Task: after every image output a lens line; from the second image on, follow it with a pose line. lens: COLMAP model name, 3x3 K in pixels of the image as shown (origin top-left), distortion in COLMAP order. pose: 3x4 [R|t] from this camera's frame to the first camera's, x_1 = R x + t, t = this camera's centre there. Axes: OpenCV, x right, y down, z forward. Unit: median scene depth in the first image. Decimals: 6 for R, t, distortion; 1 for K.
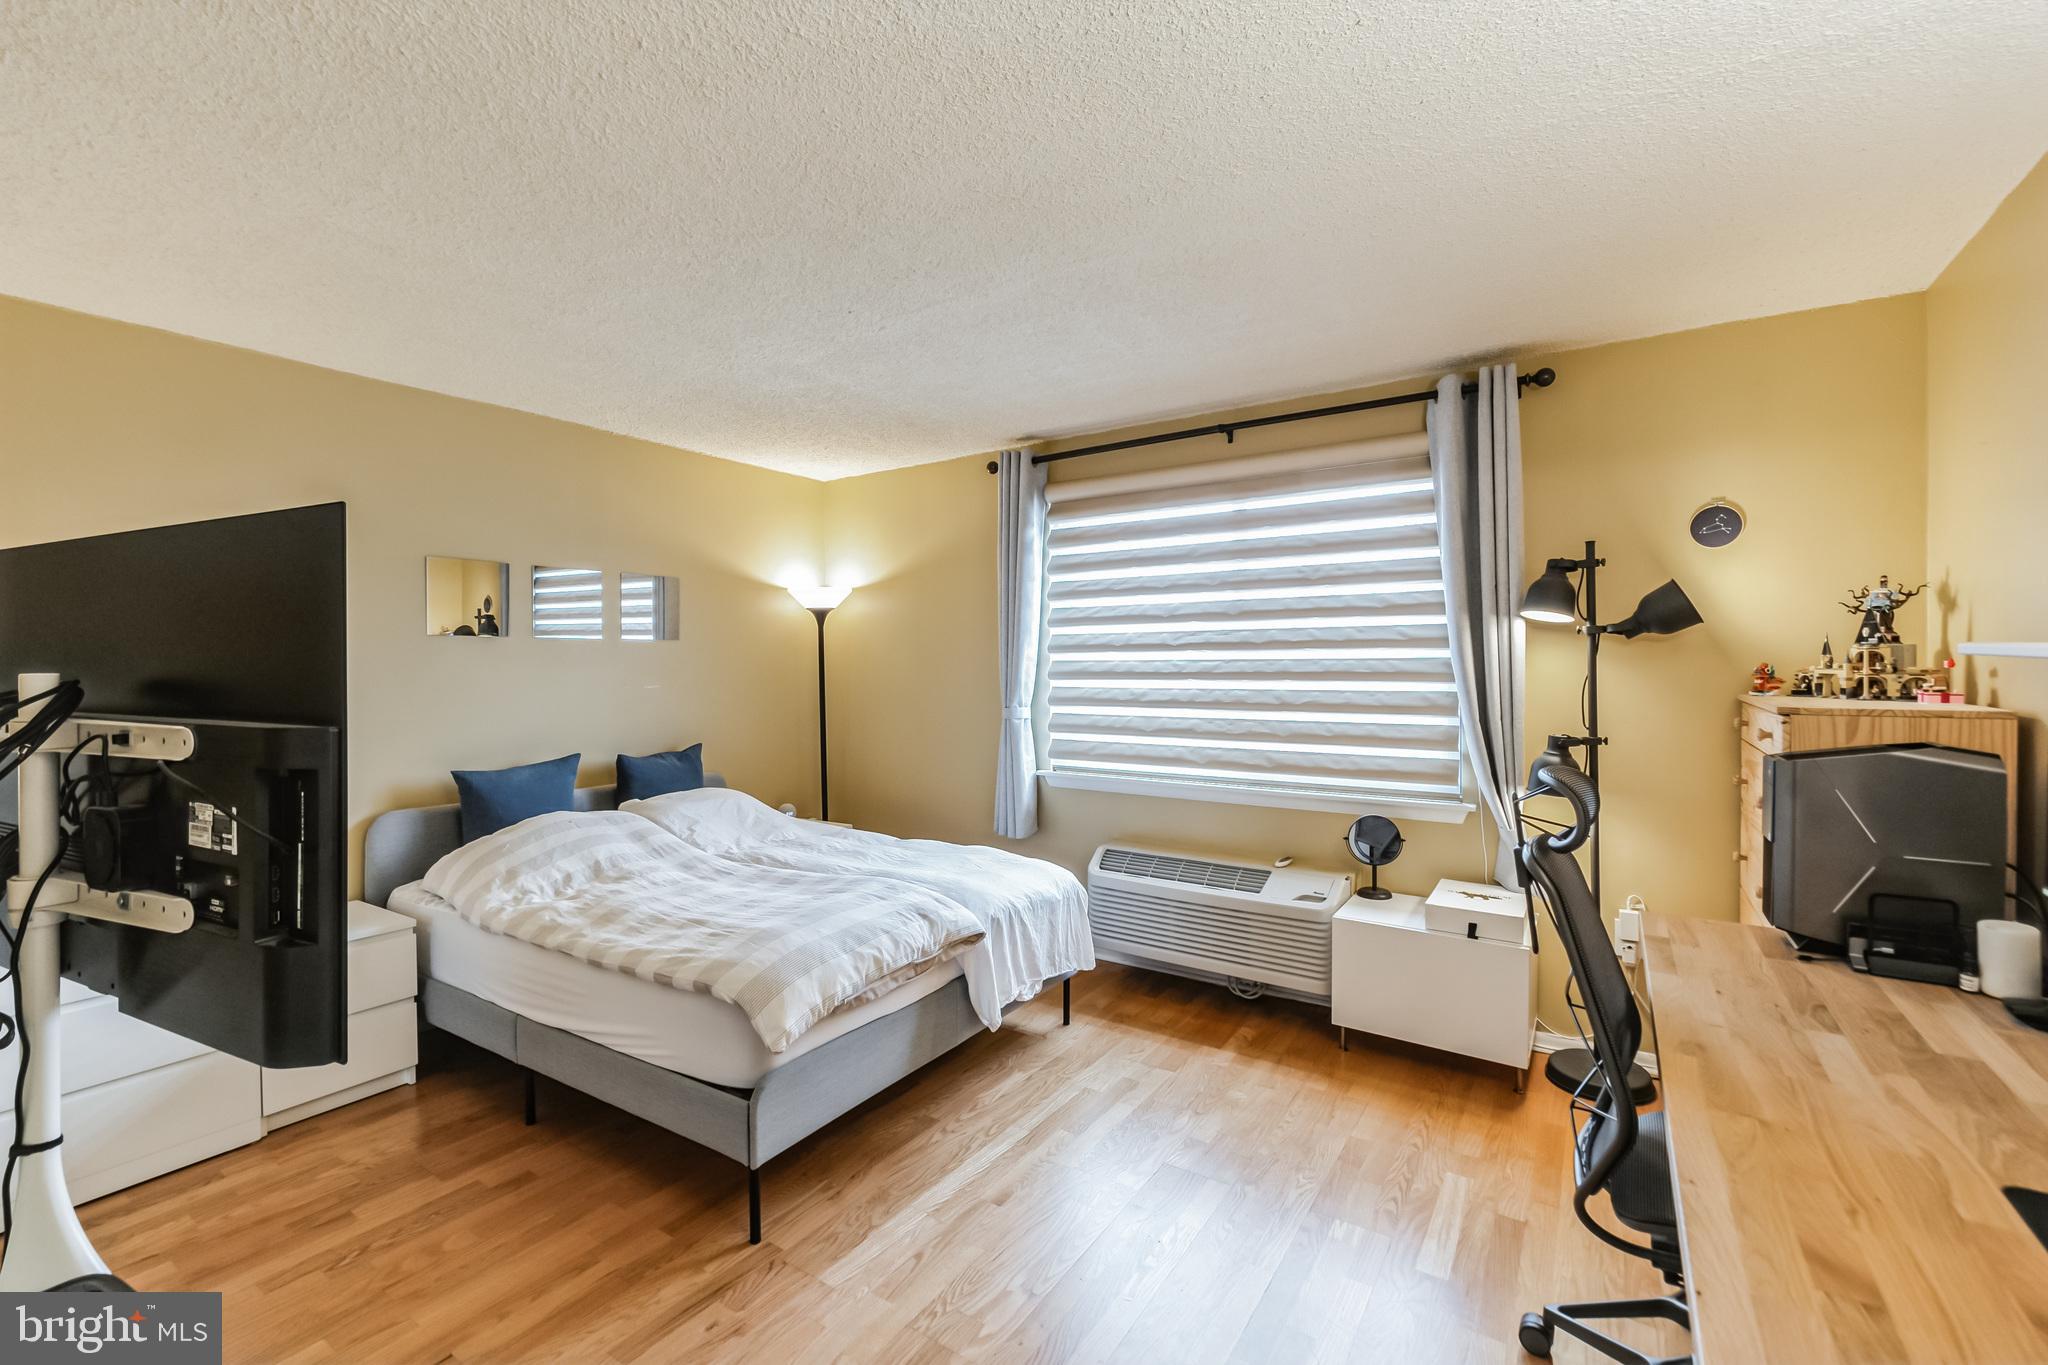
lens RADIAL K [[869.0, 0, 1017.0], [0, 869.0, 659.2], [0, 0, 1]] dist [-0.001310, 0.000520]
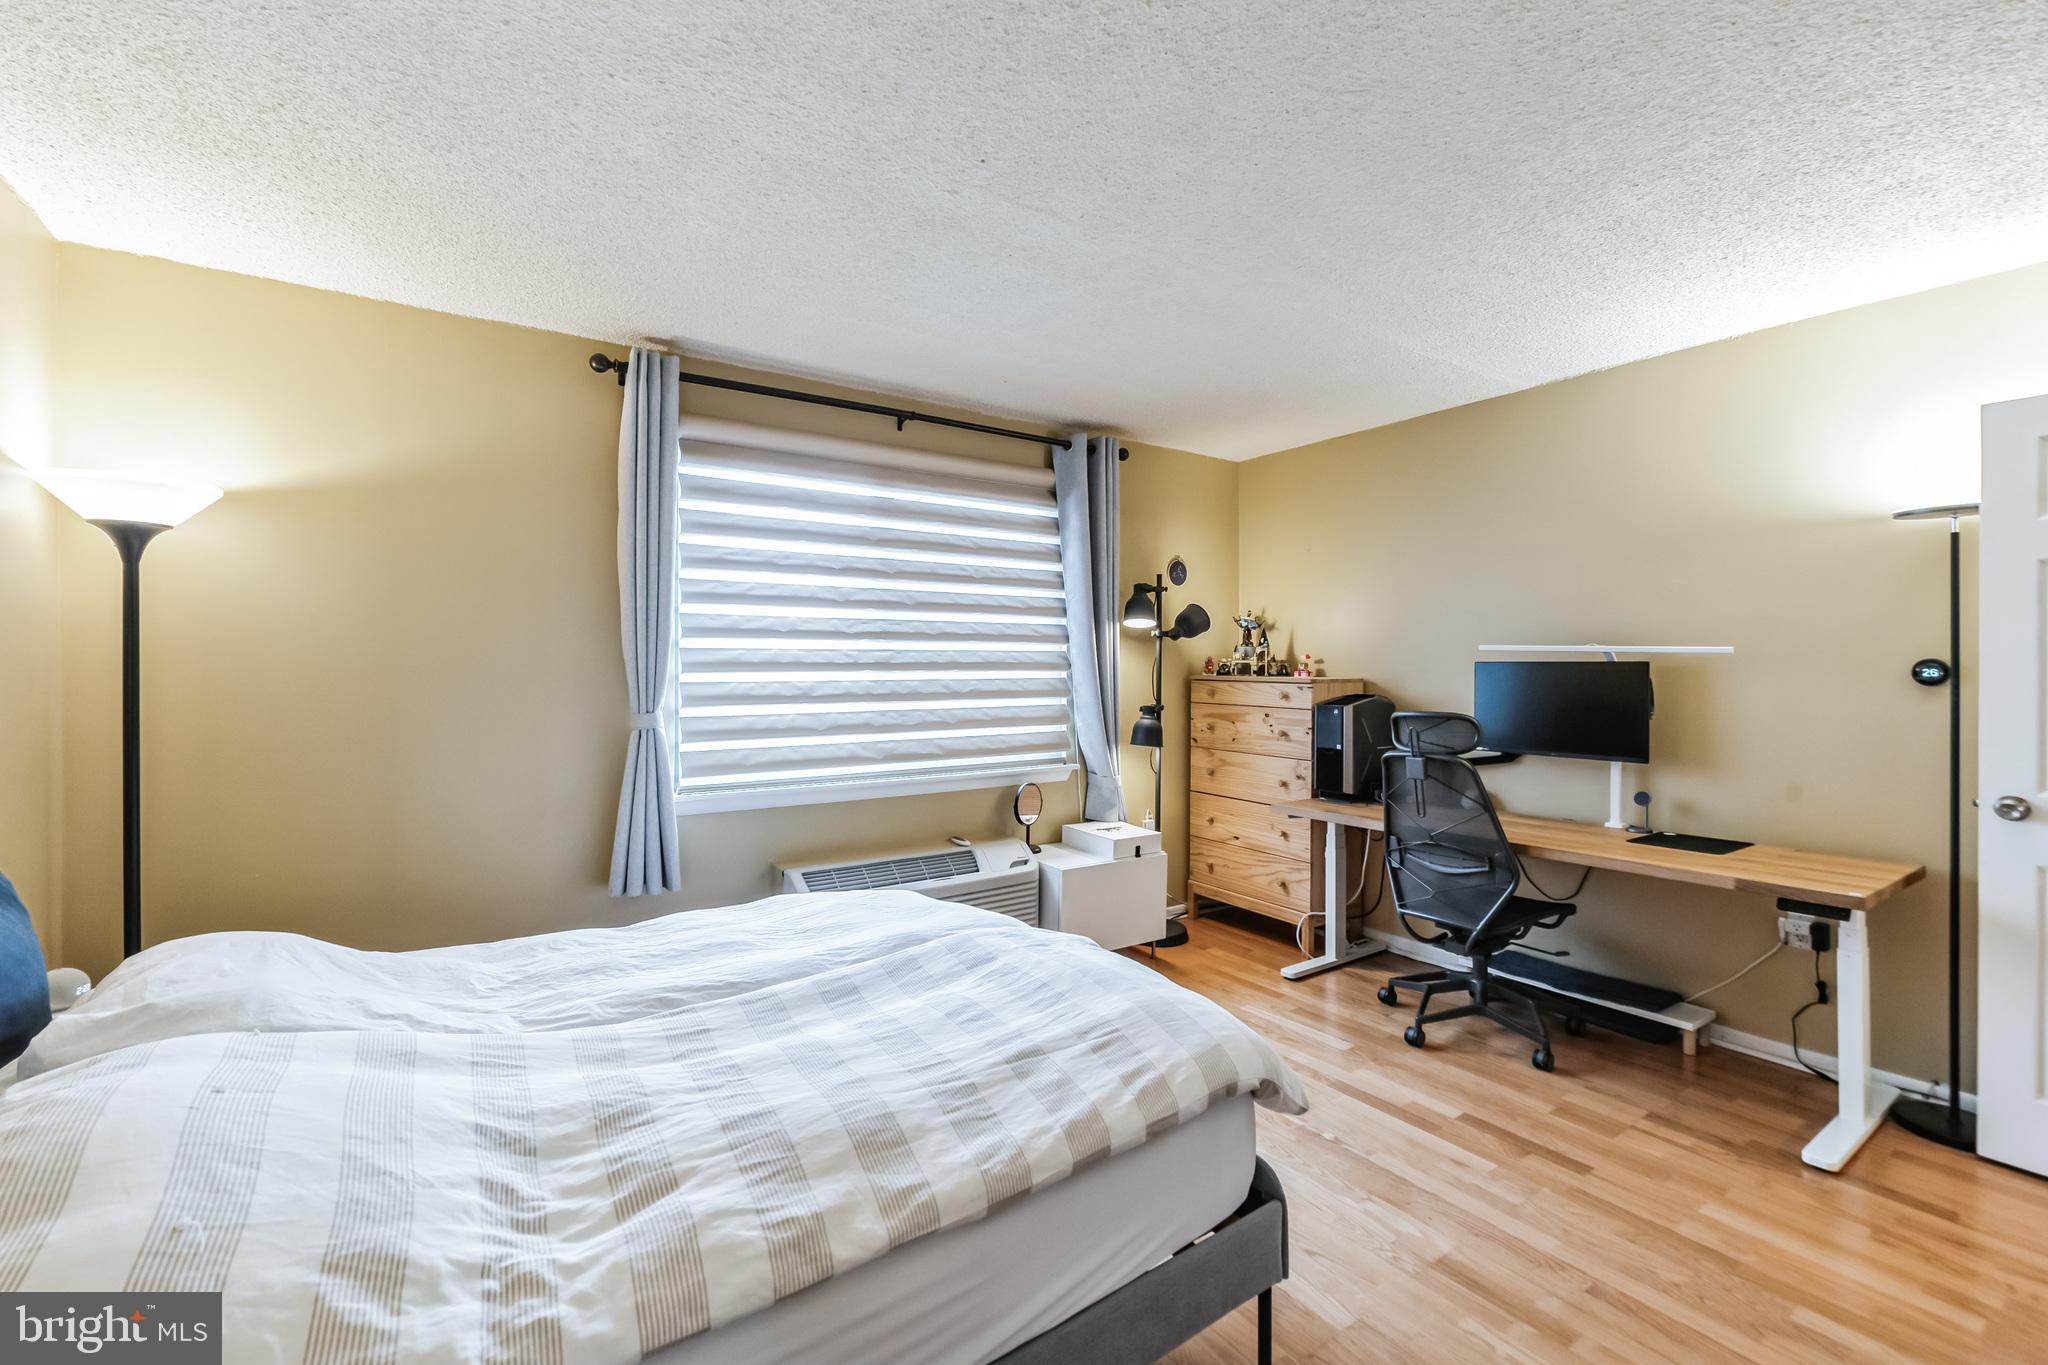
lens RADIAL K [[876.2, 0, 1016.3], [0, 876.2, 659.6], [0, 0, 1]] dist [0.000269, 0.000060]
pose [[0.366593, 0.012384, 0.930299, -0.750511], [-0.004756, 0.999923, -0.011437, 0.026310], [-0.930369, -0.000232, 0.366623, 0.611986]]
